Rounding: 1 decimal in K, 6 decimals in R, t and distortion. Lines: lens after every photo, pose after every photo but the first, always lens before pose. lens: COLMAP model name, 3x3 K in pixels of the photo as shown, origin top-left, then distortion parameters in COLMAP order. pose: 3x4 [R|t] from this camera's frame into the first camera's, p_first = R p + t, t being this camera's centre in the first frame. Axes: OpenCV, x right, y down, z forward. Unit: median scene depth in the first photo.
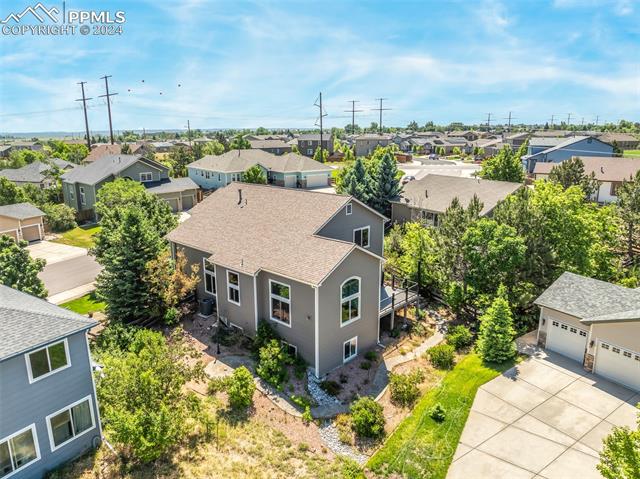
lens RADIAL K [[445.0, 0, 320.0], [0, 445.0, 239.5], [0, 0, 1]] dist [-0.038842, 0.003242]
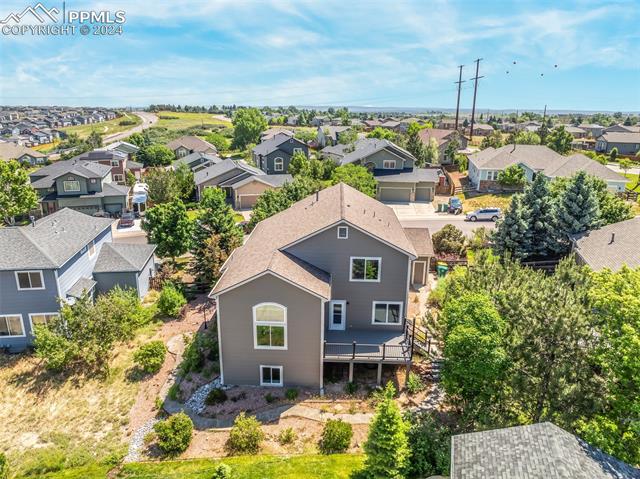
lens RADIAL K [[445.0, 0, 320.0], [0, 445.0, 239.5], [0, 0, 1]] dist [-0.038842, 0.003242]
pose [[0.660317, 0.227081, -0.715832, 0.770653], [-0.195905, 0.972270, 0.127718, -0.182581], [0.724985, 0.055900, 0.686492, 0.421734]]
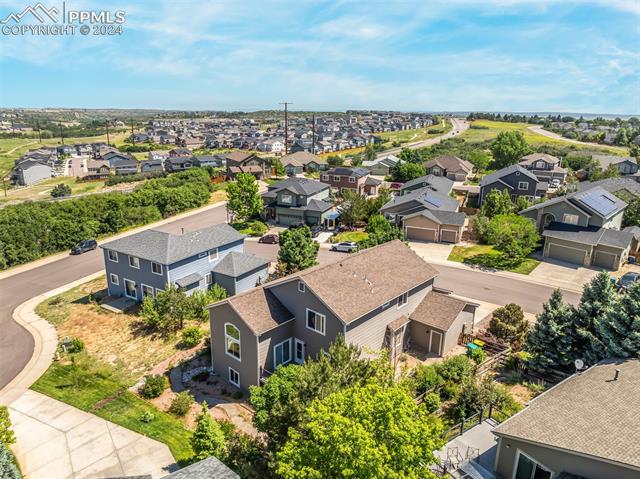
lens RADIAL K [[445.0, 0, 320.0], [0, 445.0, 239.5], [0, 0, 1]] dist [-0.038842, 0.003242]
pose [[0.037682, 0.287777, -0.956956, 1.224138], [-0.255745, 0.928520, 0.269155, -0.546527], [0.966010, 0.234594, 0.108586, 1.036133]]
